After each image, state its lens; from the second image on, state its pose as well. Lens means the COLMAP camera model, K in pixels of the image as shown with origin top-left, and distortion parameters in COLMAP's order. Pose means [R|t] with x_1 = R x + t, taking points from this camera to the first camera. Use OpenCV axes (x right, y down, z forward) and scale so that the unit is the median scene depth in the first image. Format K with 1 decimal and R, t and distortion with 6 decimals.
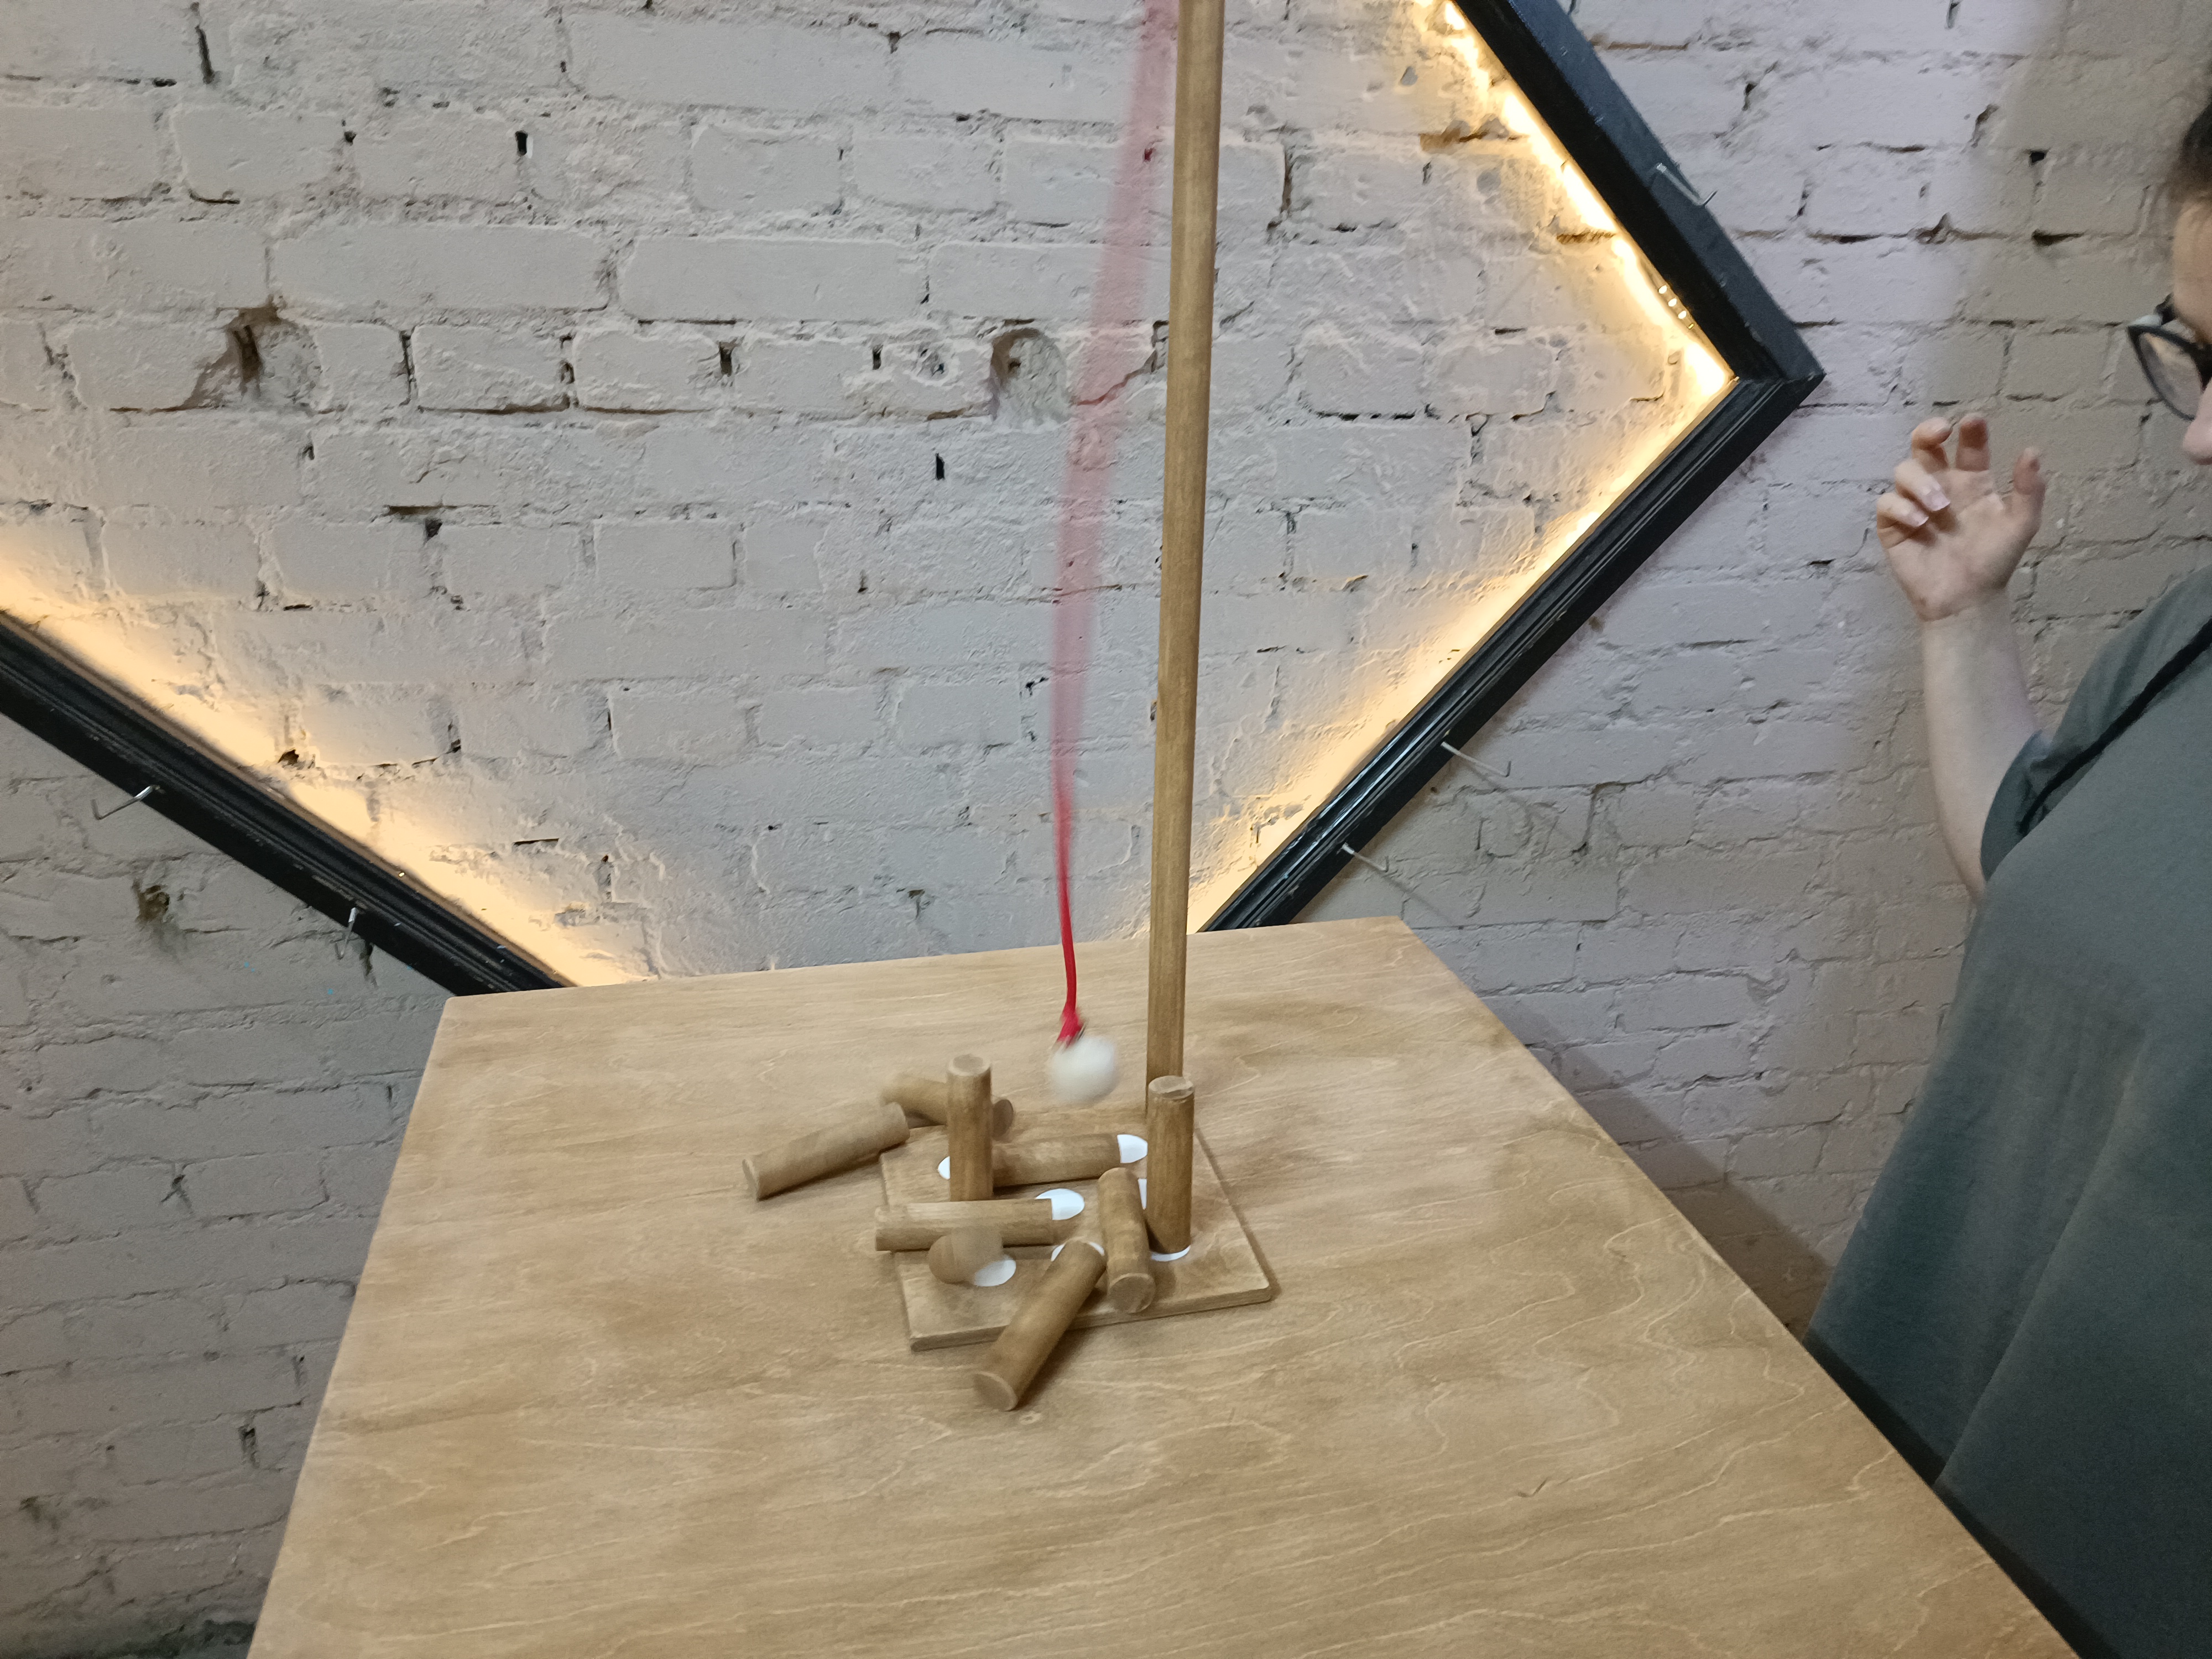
lens RADIAL K [[1603.8, 0, 1125.8], [0, 1603.8, 836.0], [0, 0, 1]] dist [0.041467, -0.053584]
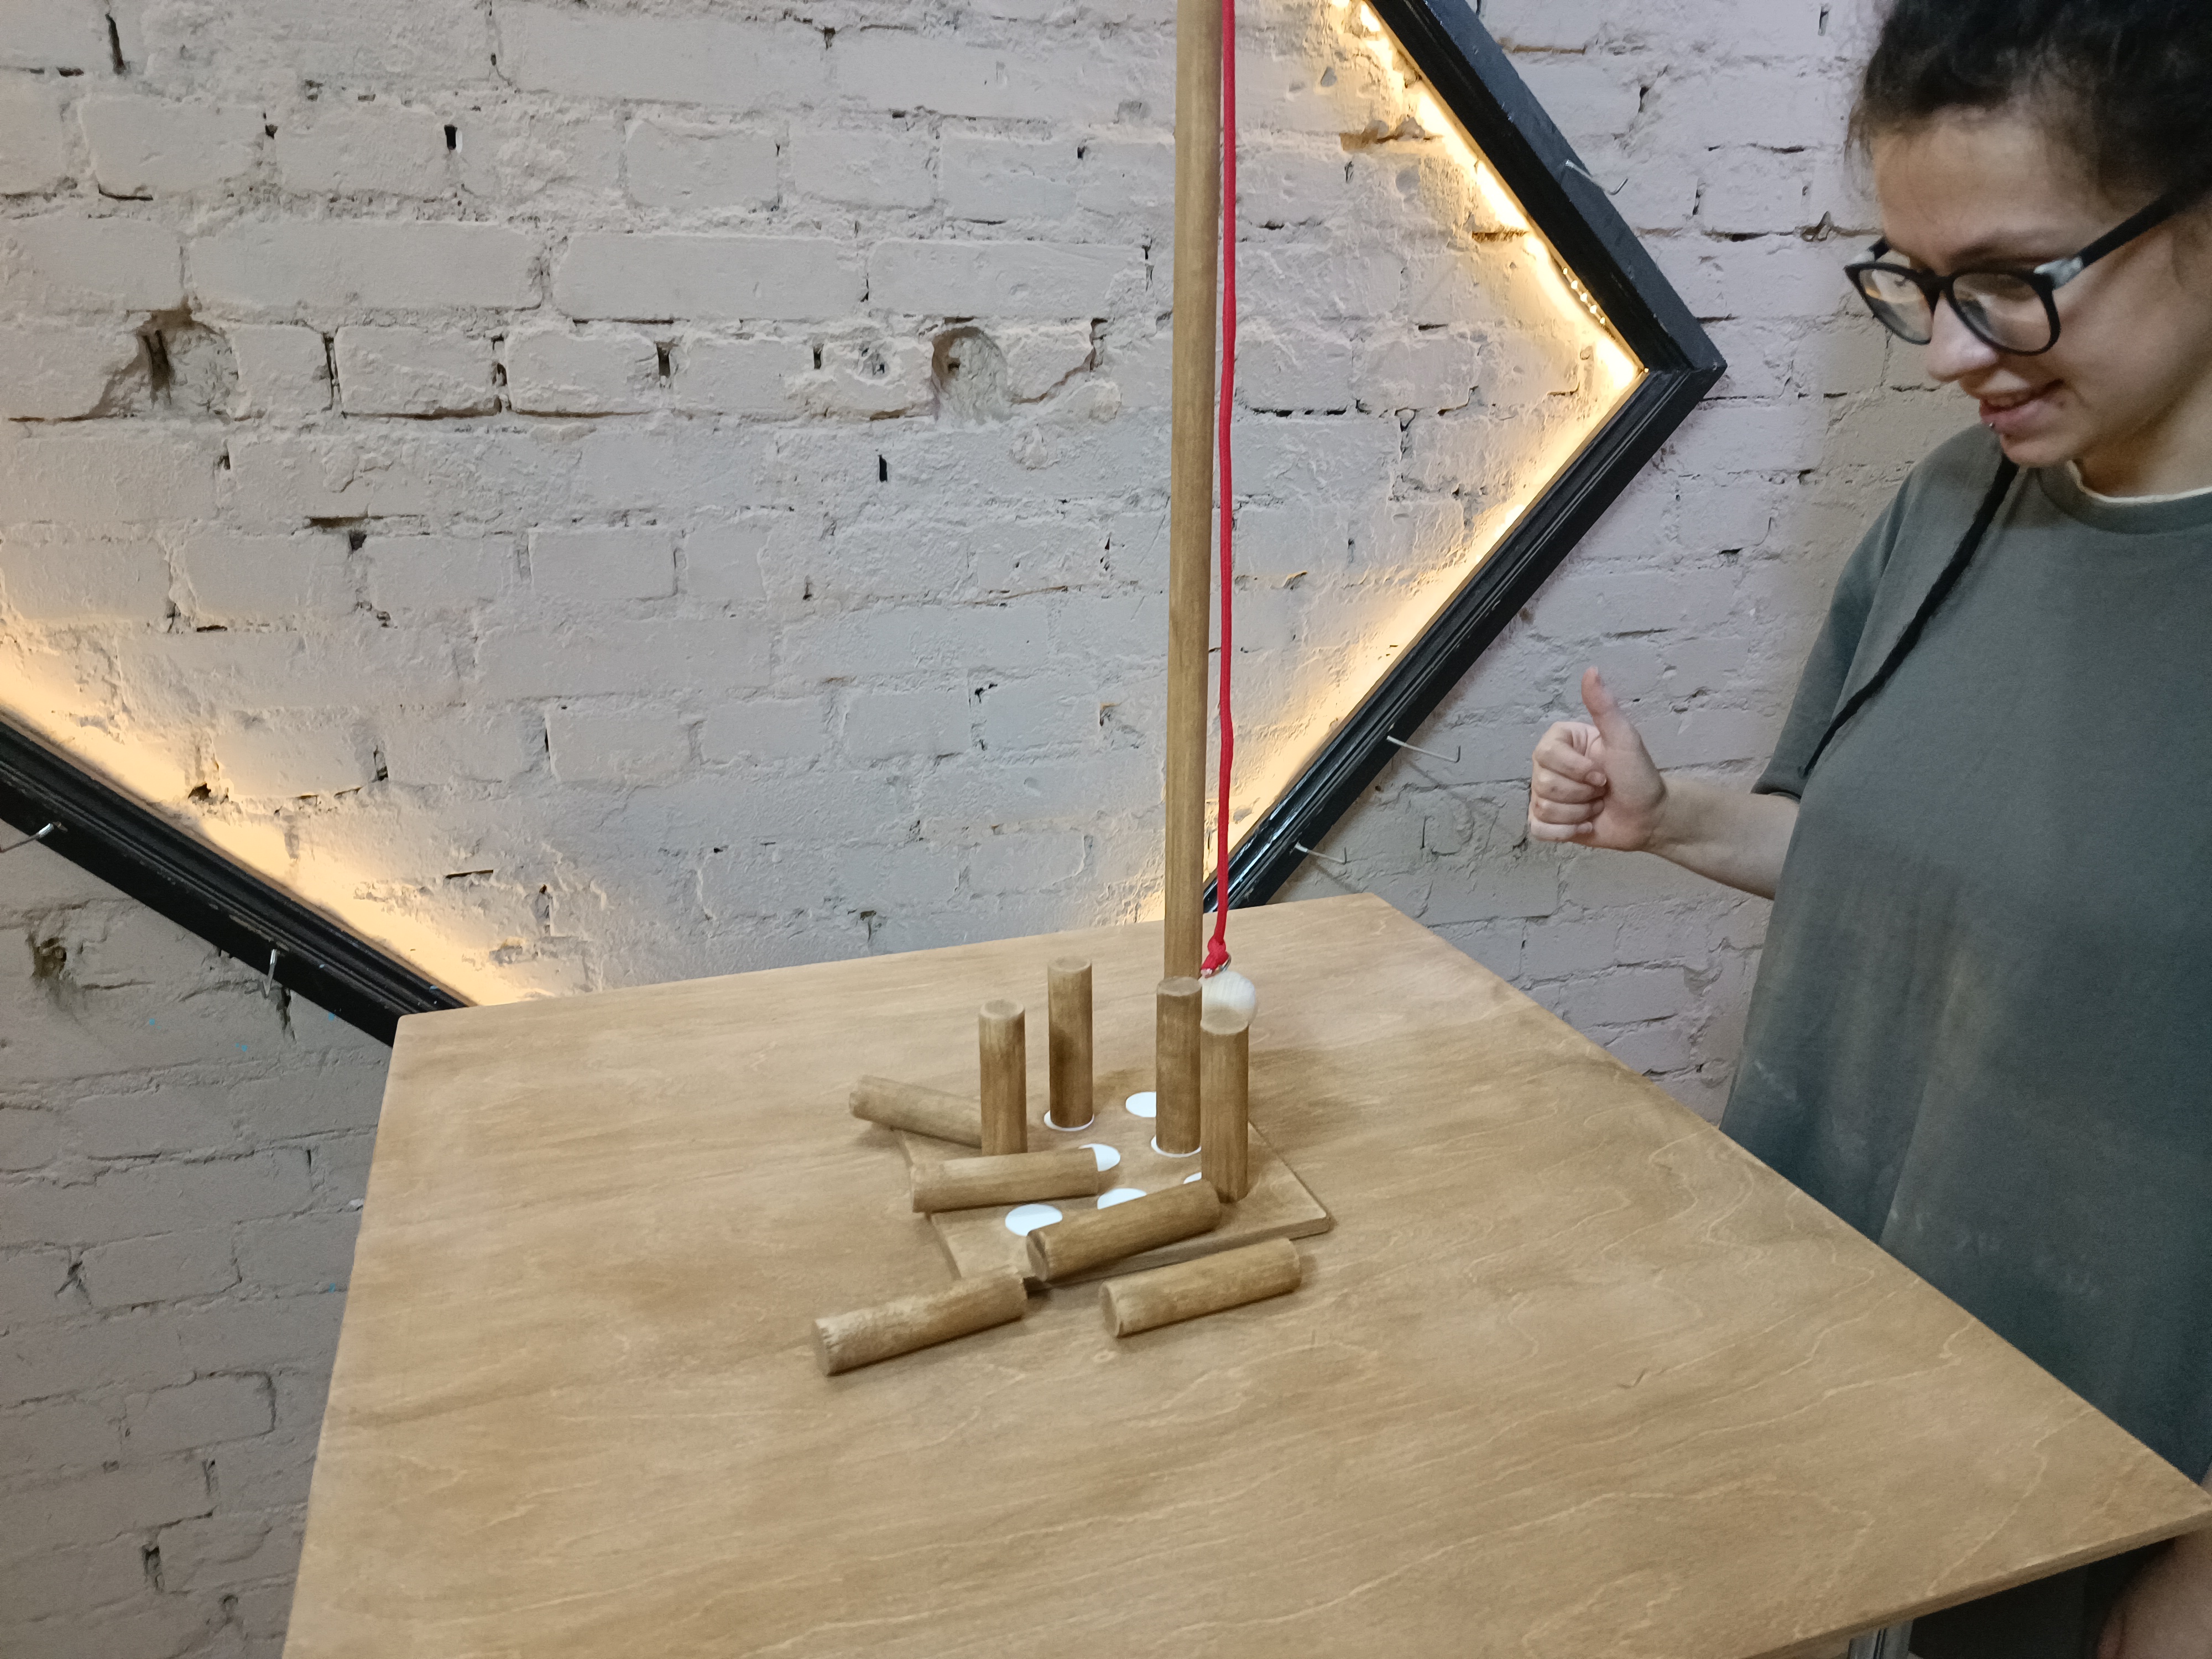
lens RADIAL K [[1600.0, 0, 1118.2], [0, 1600.0, 843.9], [0, 0, 1]] dist [0.051173, -0.068616]
pose [[0.994847, -0.051121, 0.087558, -0.071052], [0.056948, 0.996232, -0.065406, 0.073979], [-0.083884, 0.070056, 0.994010, 0.023281]]
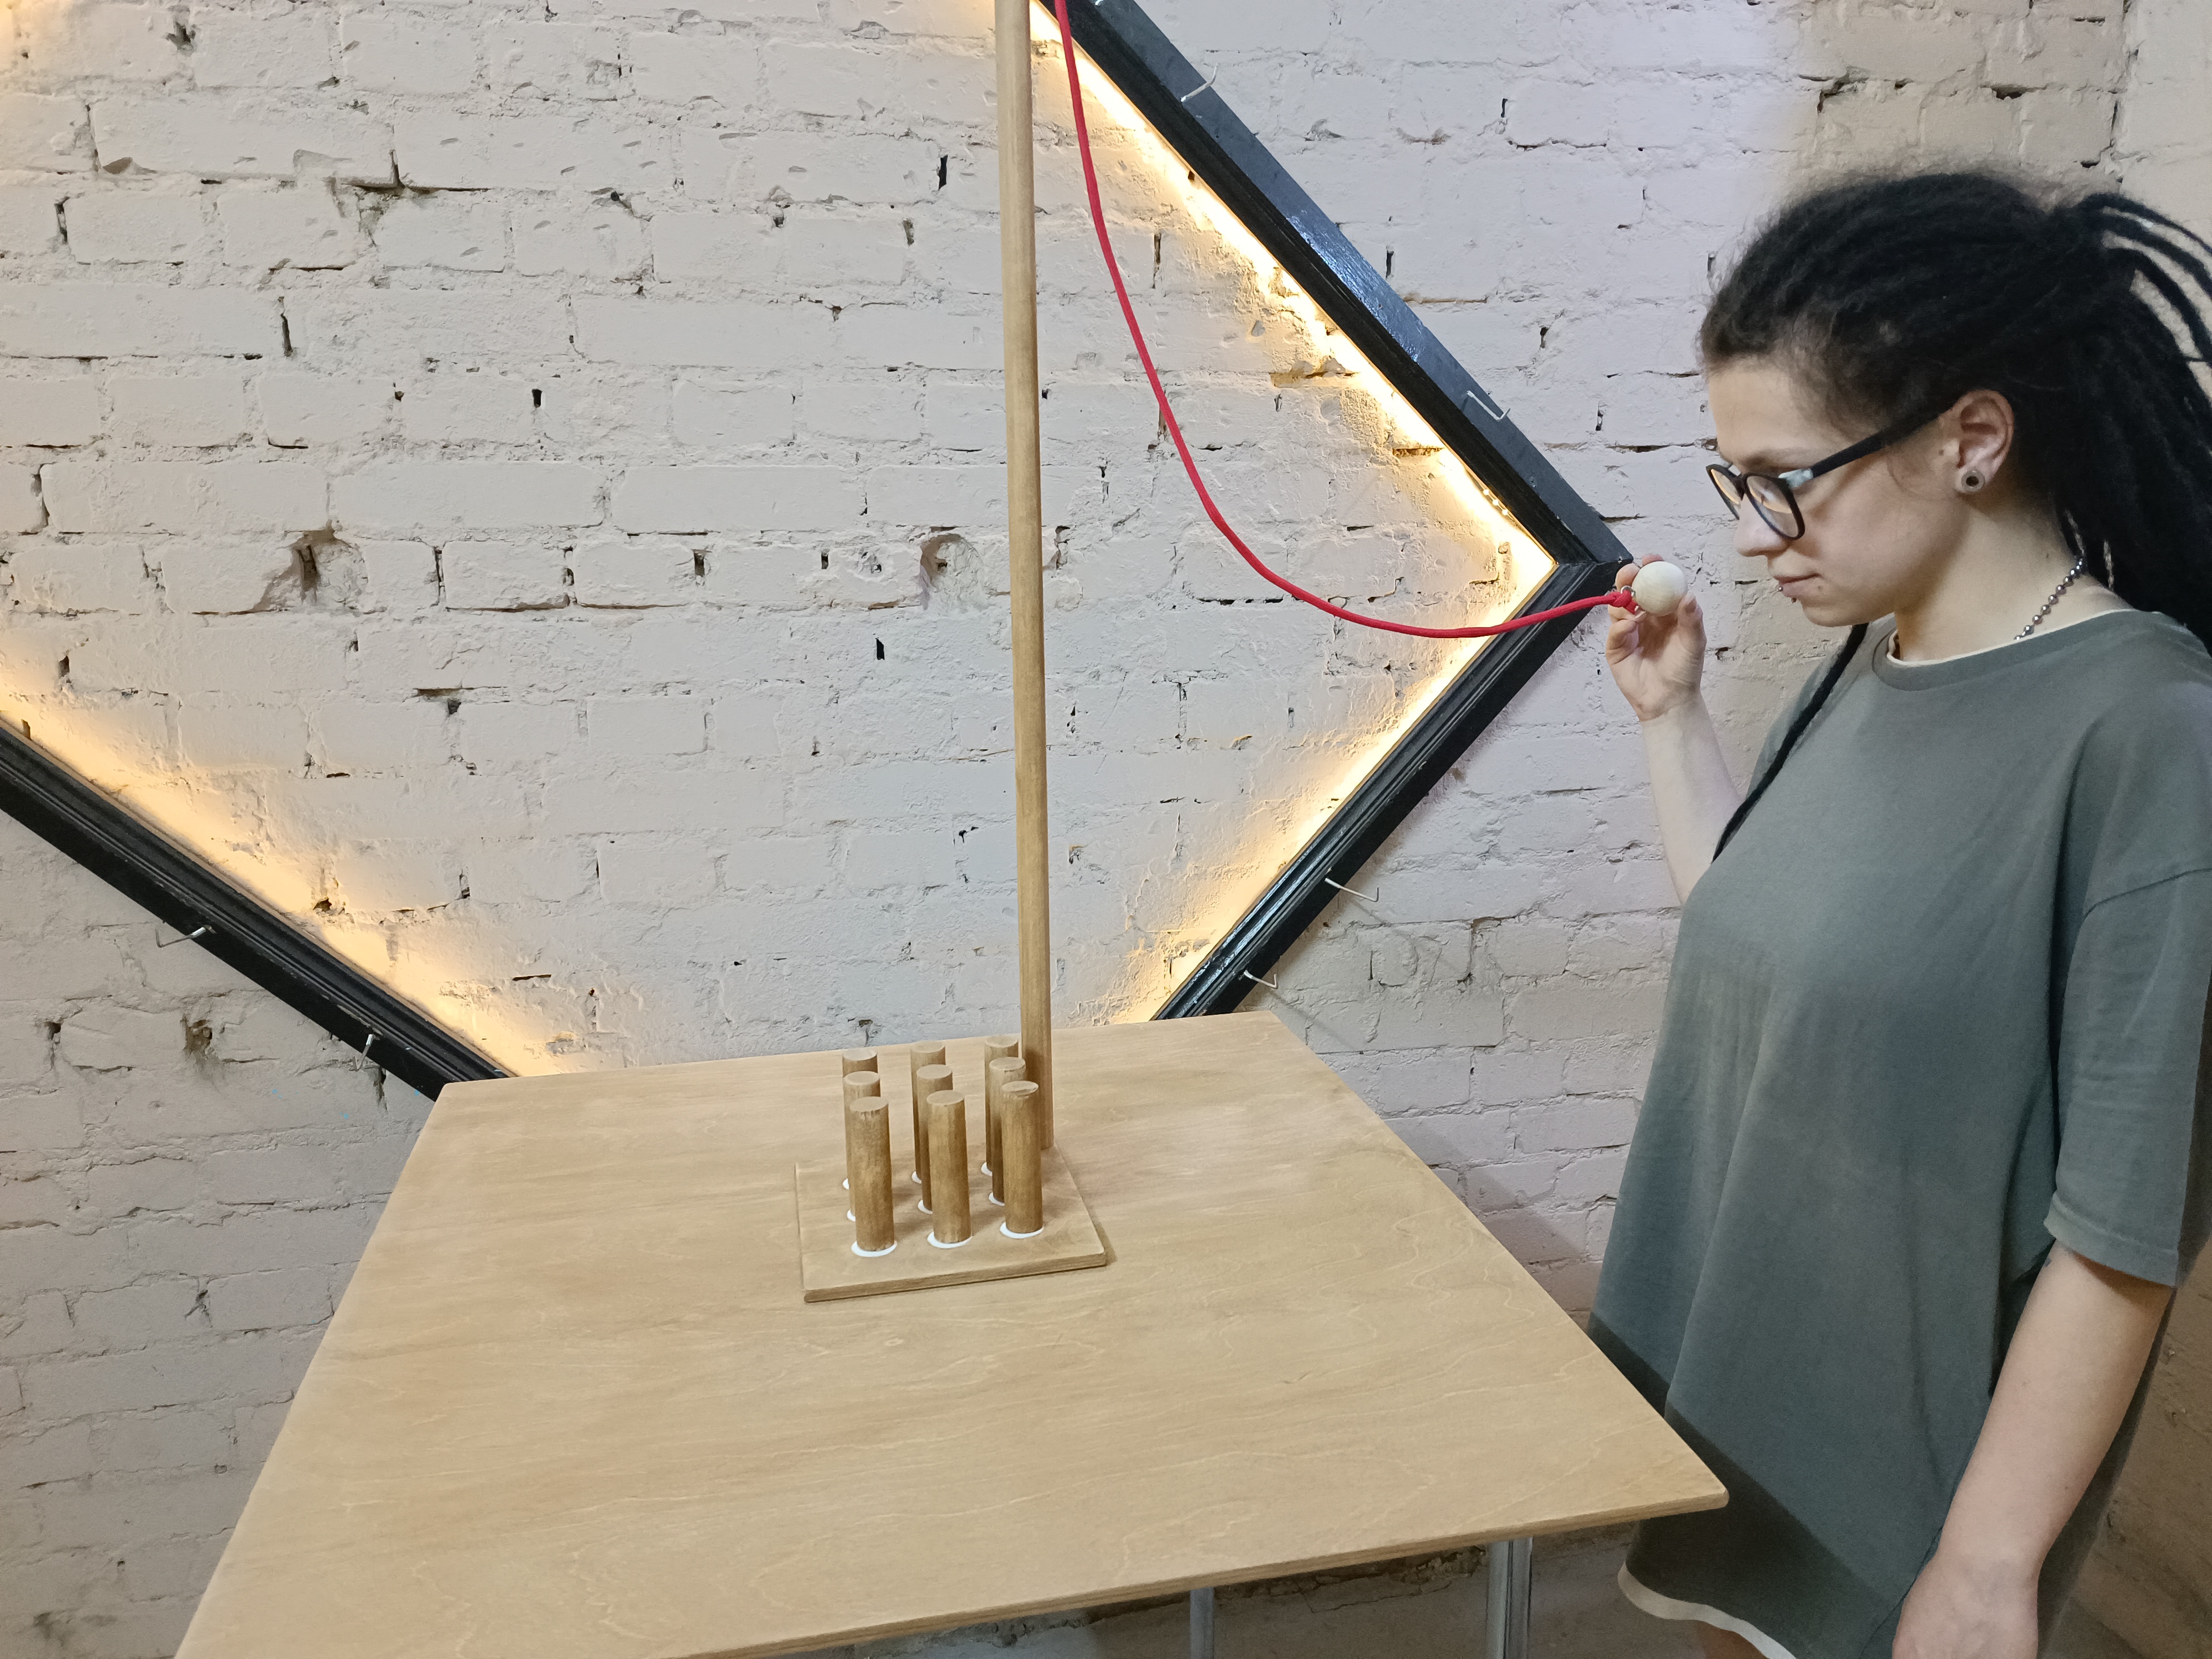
lens RADIAL K [[1584.7, 0, 1106.0], [0, 1584.7, 829.5], [0, 0, 1]] dist [0.040668, -0.046026]
pose [[0.999490, -0.024776, -0.020140, 0.072942], [0.021301, 0.987297, -0.157451, 0.091980], [0.023785, 0.156942, 0.987321, -0.135038]]
